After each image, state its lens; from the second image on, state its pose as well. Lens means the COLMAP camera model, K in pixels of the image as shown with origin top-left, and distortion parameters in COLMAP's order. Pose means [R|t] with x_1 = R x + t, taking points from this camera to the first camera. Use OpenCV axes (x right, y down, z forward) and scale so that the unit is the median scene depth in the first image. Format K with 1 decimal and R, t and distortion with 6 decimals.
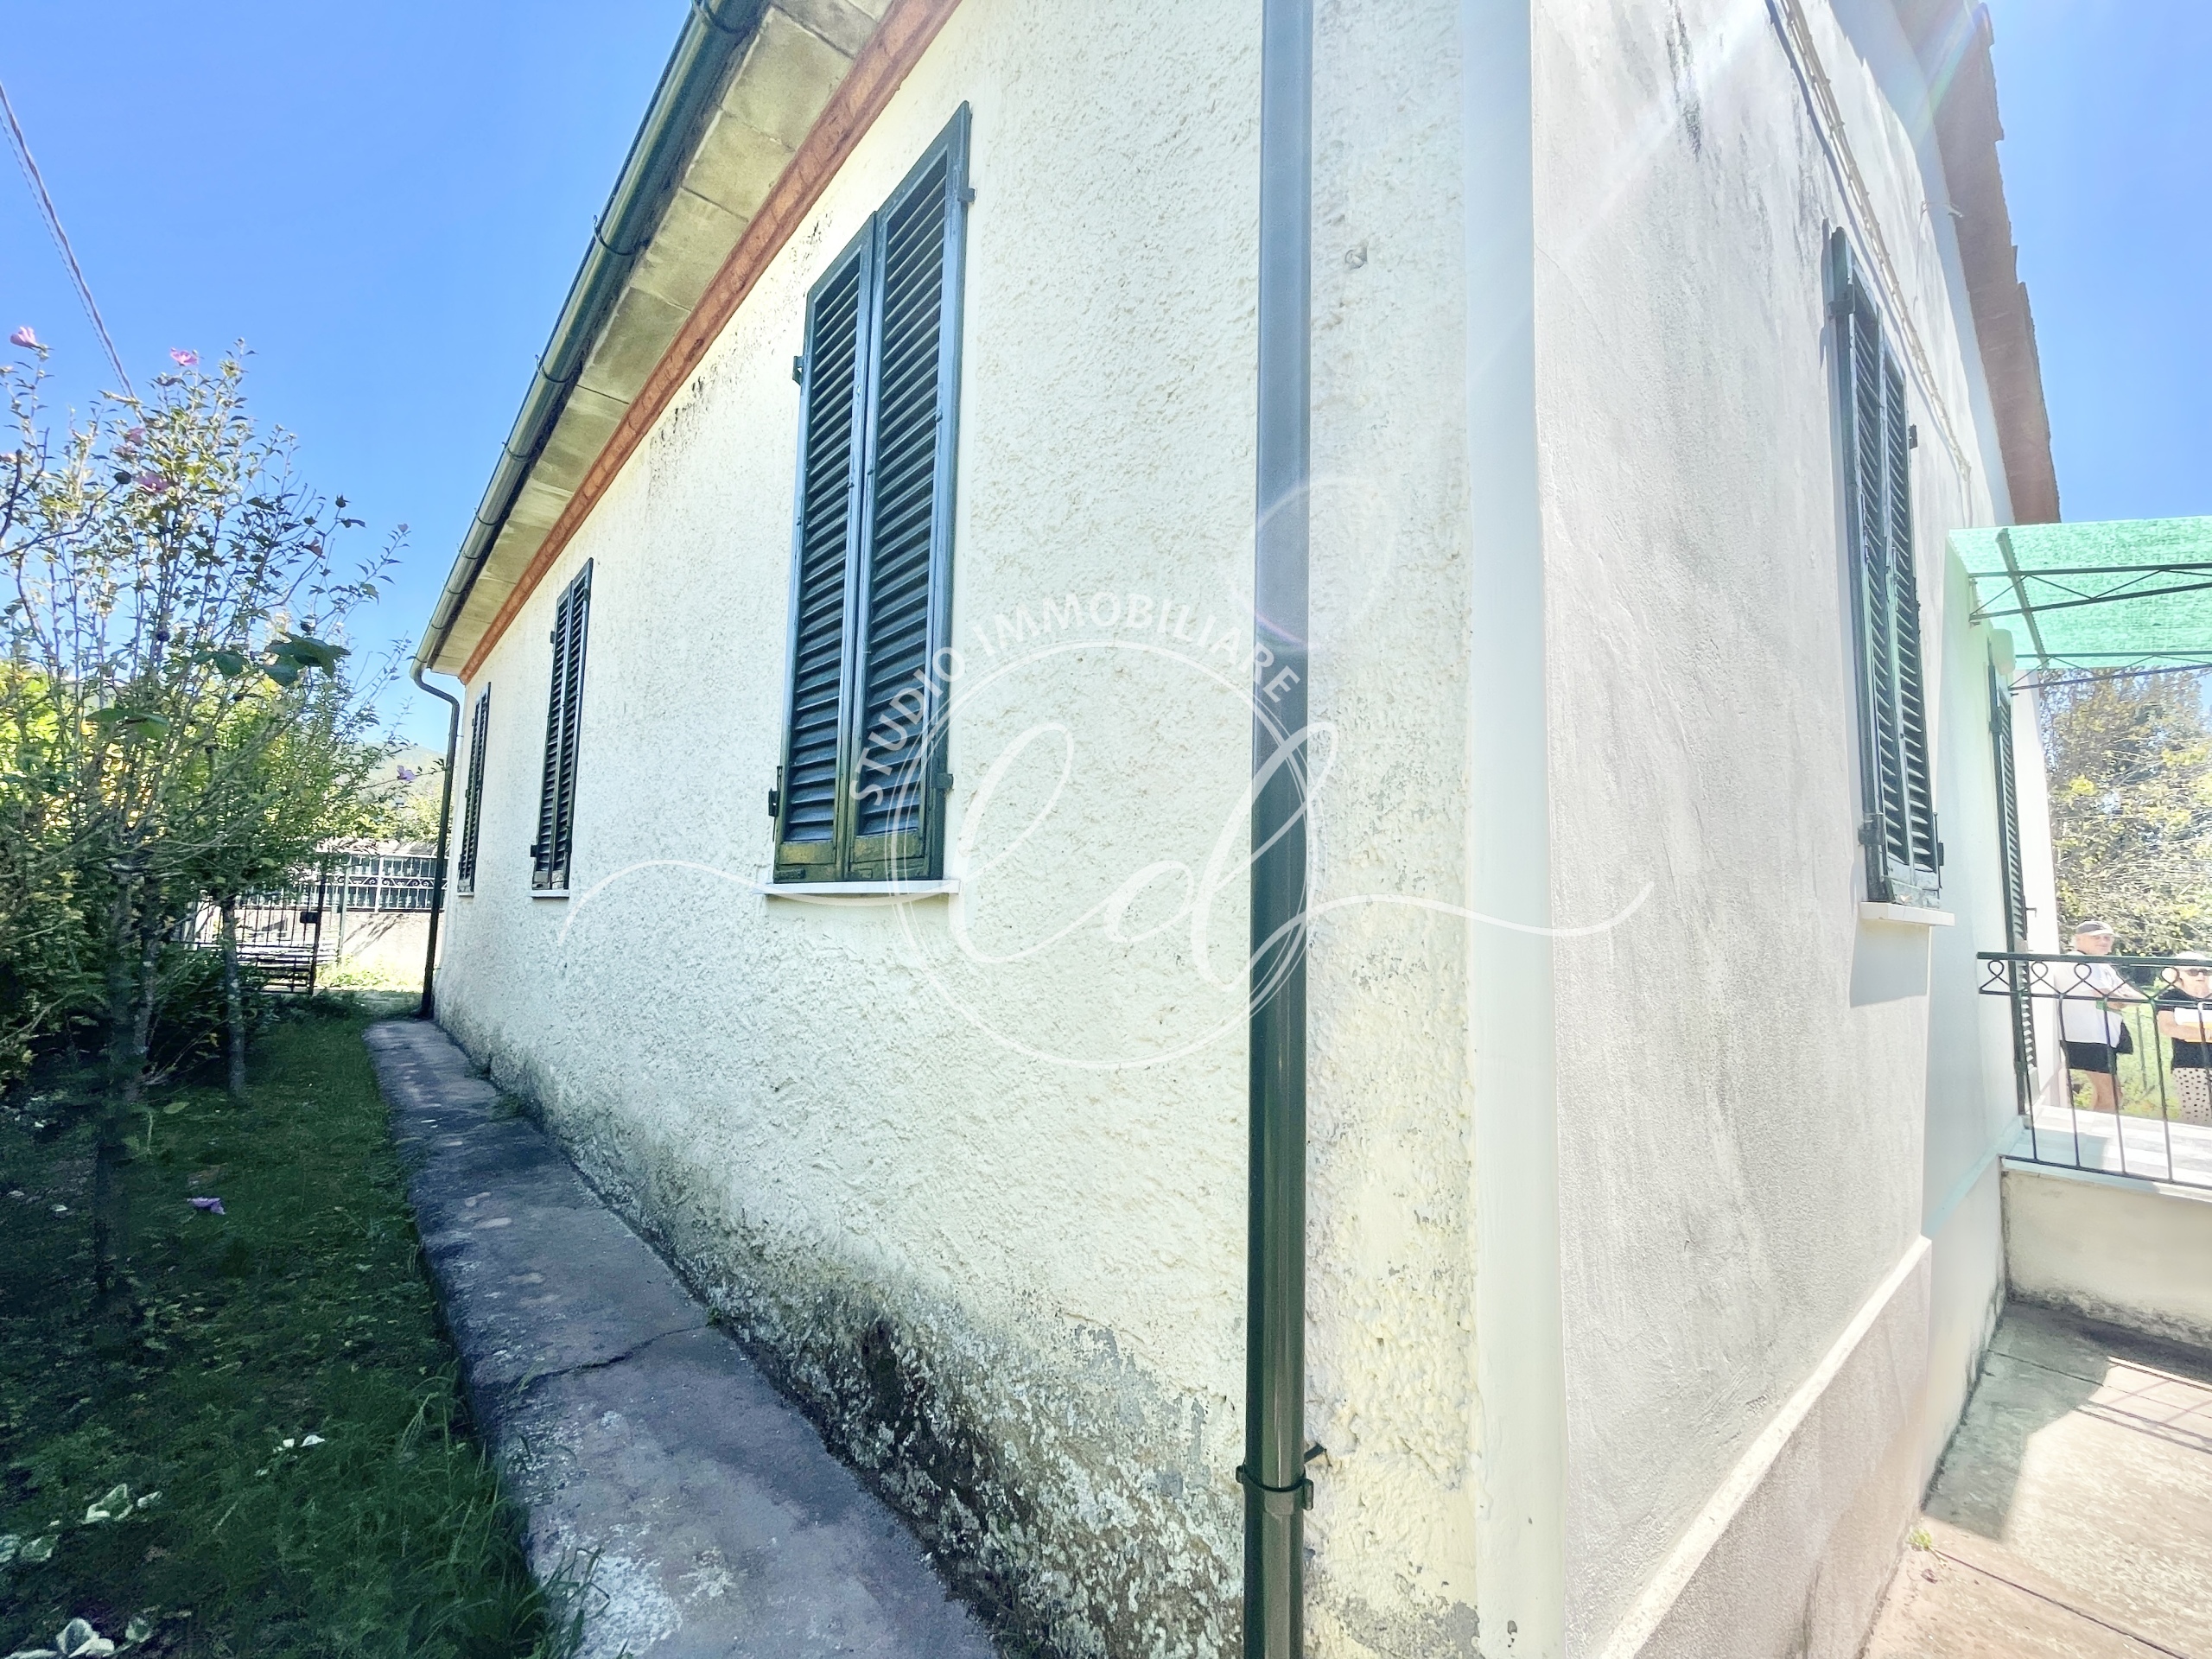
lens RADIAL K [[896.2, 0, 1103.9], [0, 896.2, 835.0], [0, 0, 1]] dist [-0.007636, 0.002943]
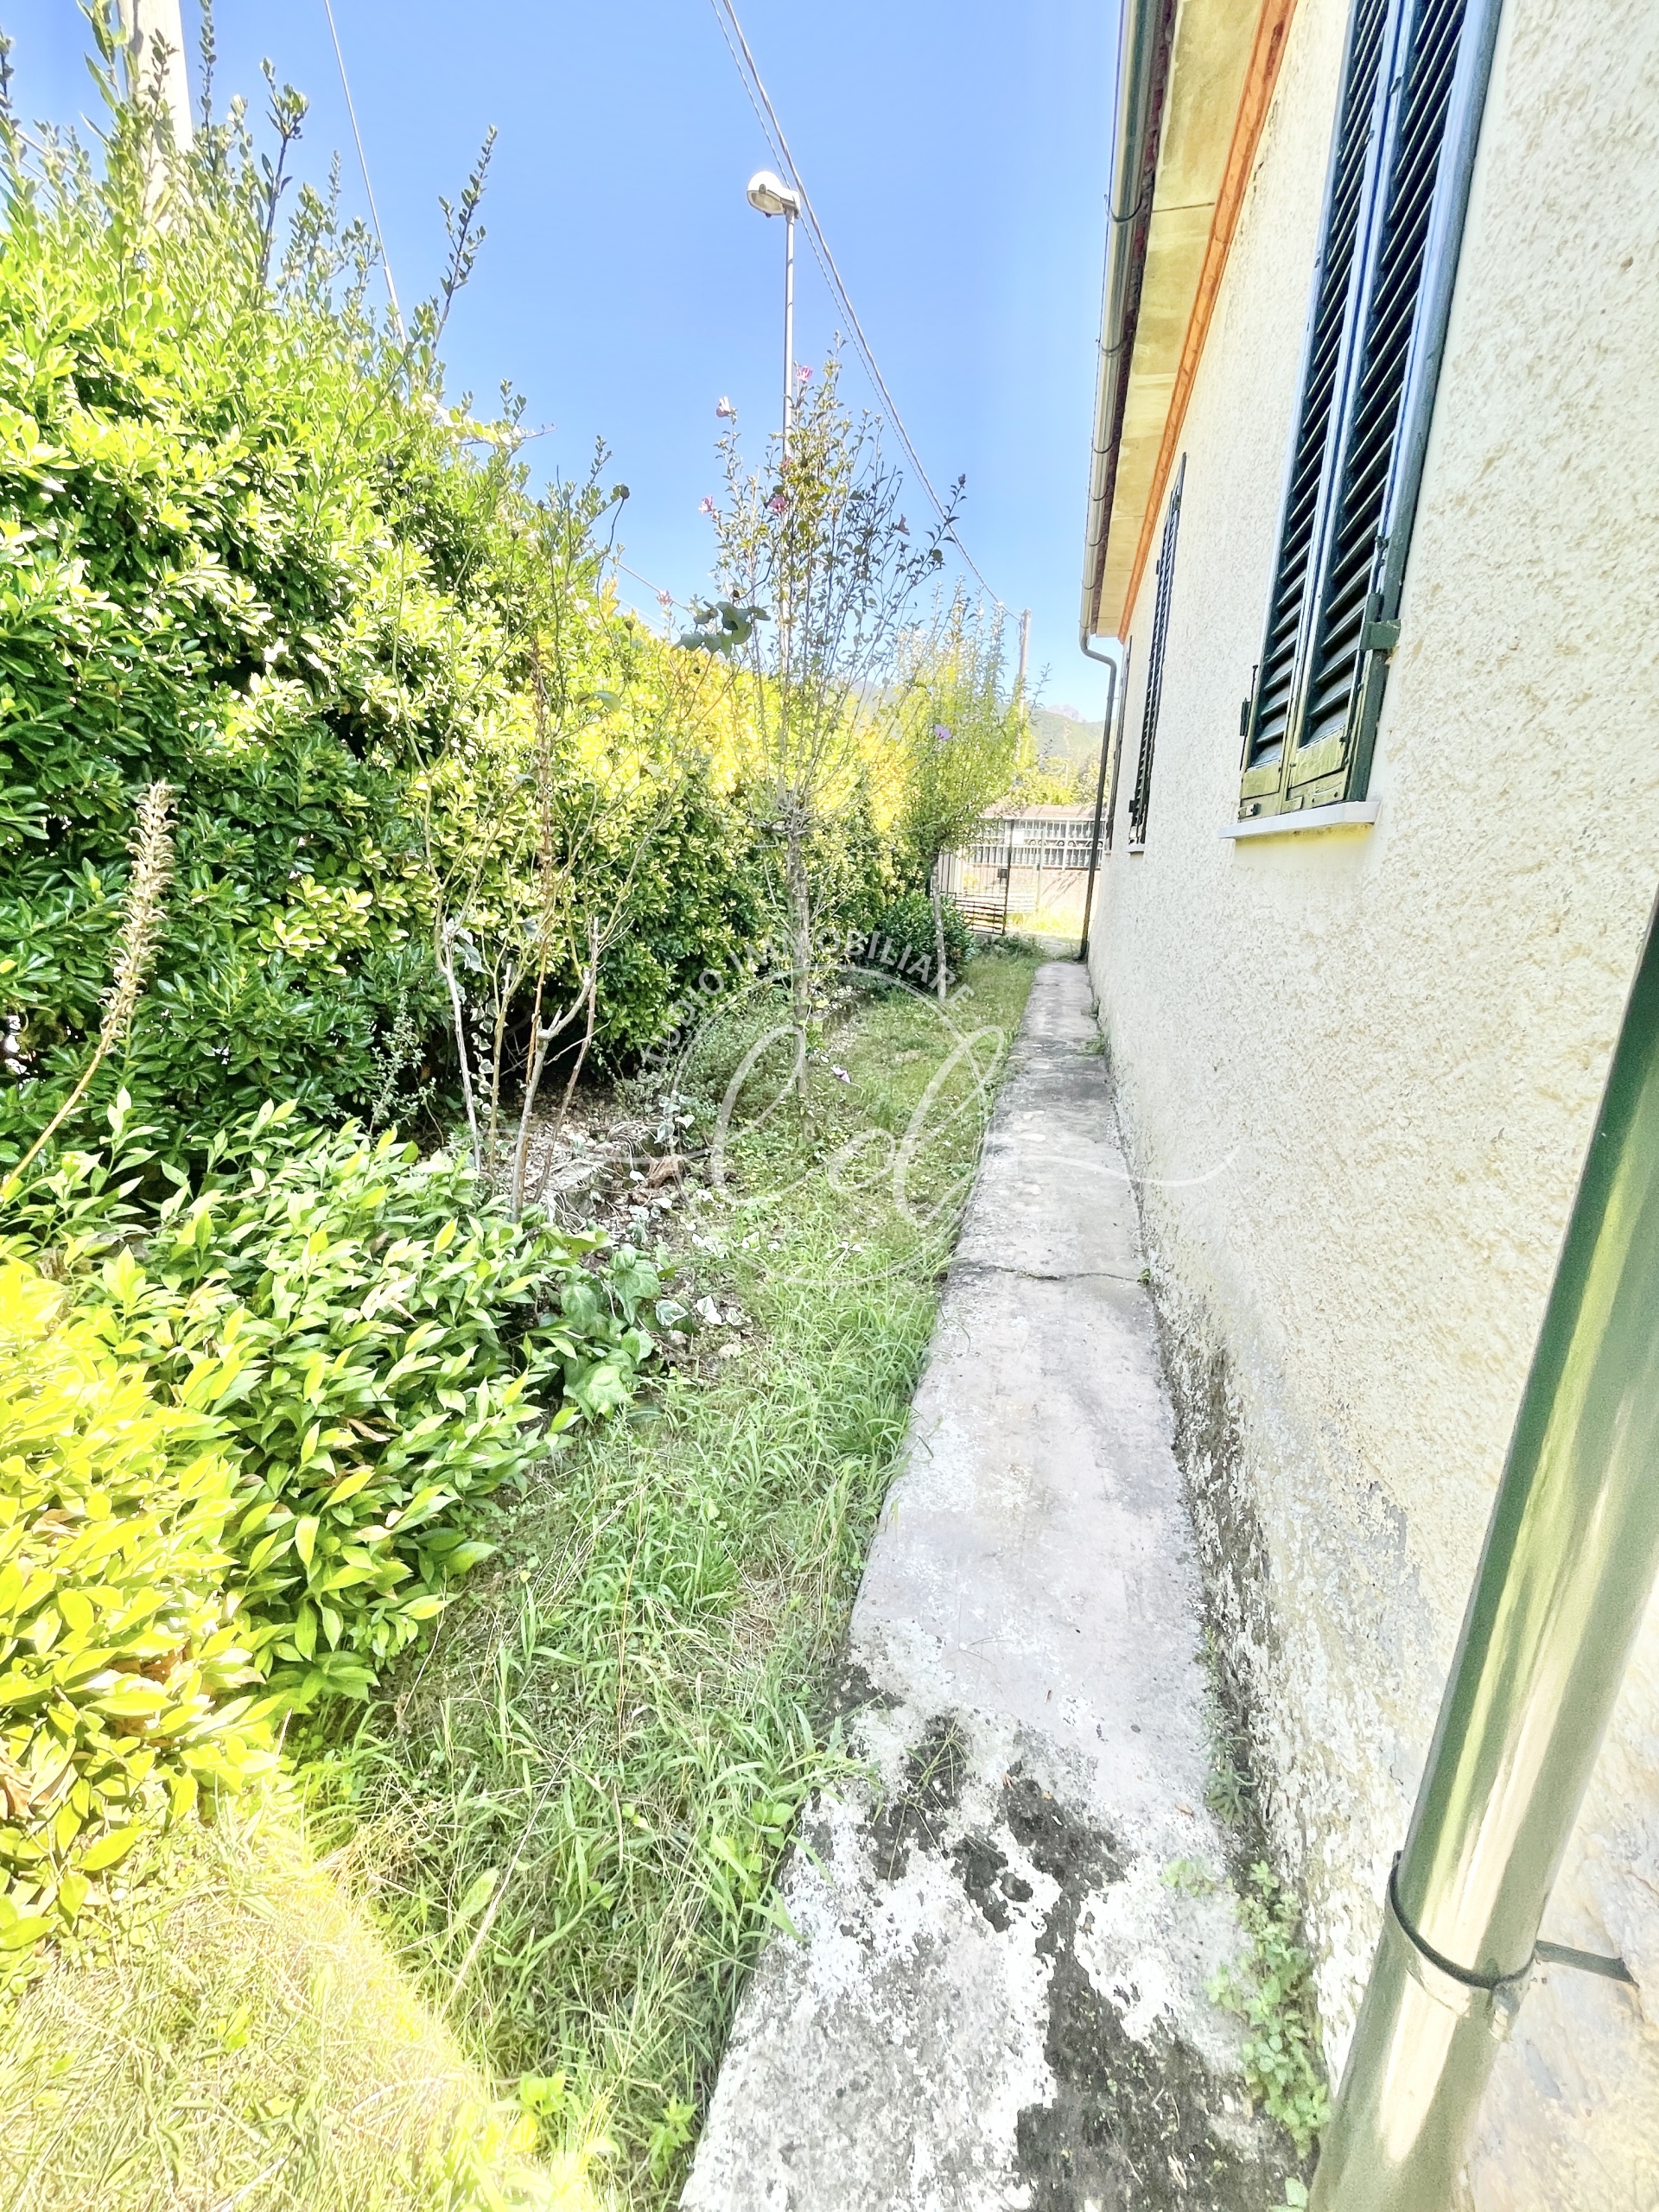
lens RADIAL K [[896.2, 0, 828.1], [0, 896.2, 1103.1], [0, 0, 1]] dist [-0.007636, 0.002943]
pose [[0.559311, 0.212250, -0.801324, 0.110411], [0.064463, 0.952601, 0.297314, 0.025979], [0.826447, -0.217947, 0.519118, 0.189005]]
